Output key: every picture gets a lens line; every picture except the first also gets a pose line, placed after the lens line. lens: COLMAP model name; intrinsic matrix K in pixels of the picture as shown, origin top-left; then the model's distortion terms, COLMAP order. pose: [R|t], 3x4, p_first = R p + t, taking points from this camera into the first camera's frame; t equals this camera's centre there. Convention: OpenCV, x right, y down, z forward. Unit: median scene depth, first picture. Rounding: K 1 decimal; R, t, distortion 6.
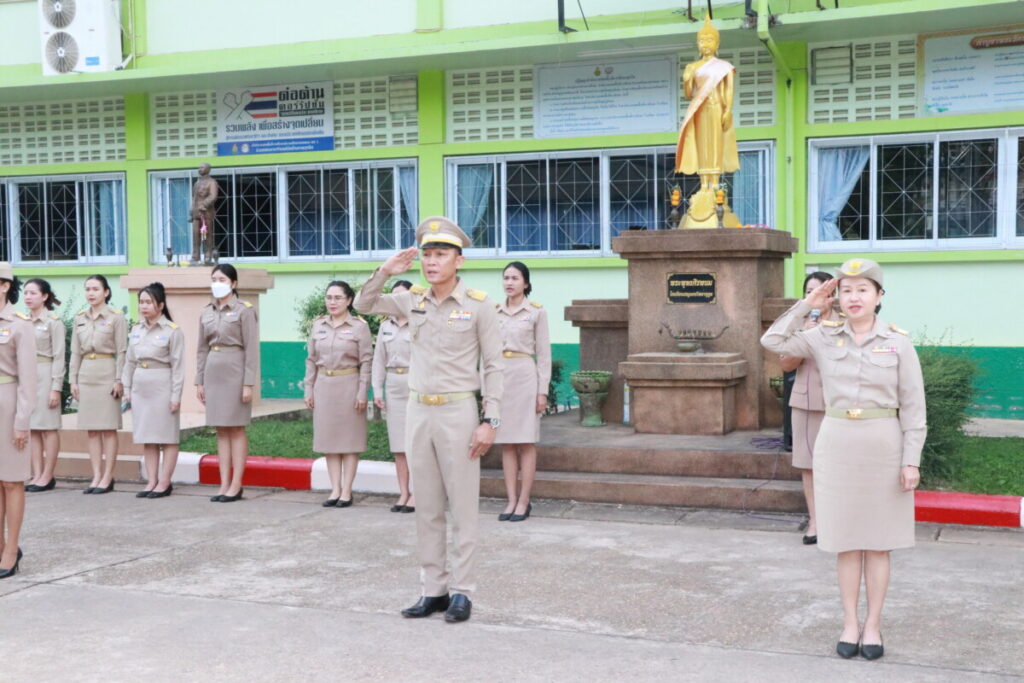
lens RADIAL K [[1412.8, 0, 512.0], [0, 1412.8, 341.5], [0, 0, 1]] dist [0.005836, 0.581348]
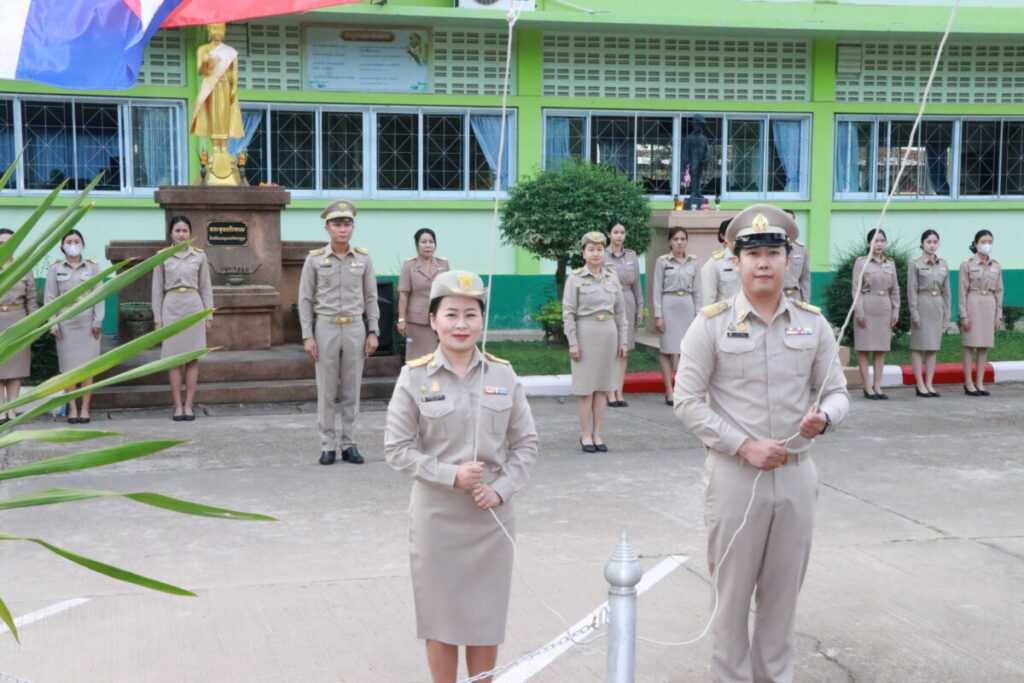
lens RADIAL K [[1611.4, 0, 512.0], [0, 1611.4, 341.5], [0, 0, 1]] dist [0.200872, 0.067196]
pose [[0.782160, -0.044085, 0.621516, -0.460350], [0.014827, 0.998528, 0.052168, -0.011055], [-0.622901, -0.031588, 0.781662, -0.221112]]
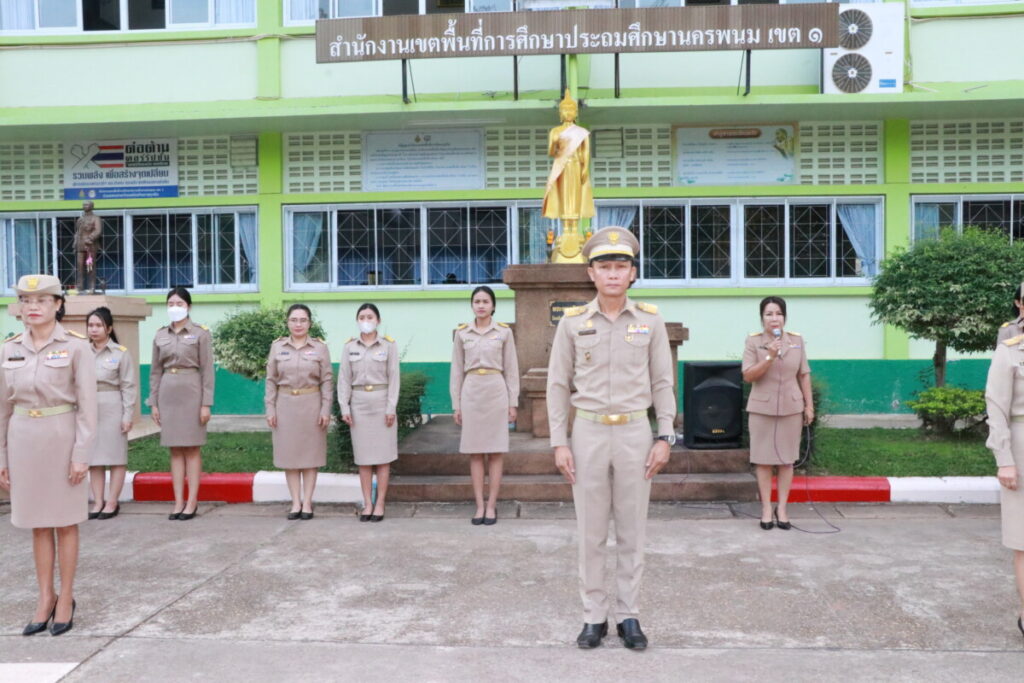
lens RADIAL K [[1009.2, 0, 512.0], [0, 1009.2, 341.5], [0, 0, 1]] dist [-0.121903, 0.238526]
pose [[0.946961, -0.007167, 0.321269, -0.155055], [0.013689, 0.999743, -0.018045, 0.000326], [-0.321058, 0.021486, 0.946816, 0.175507]]
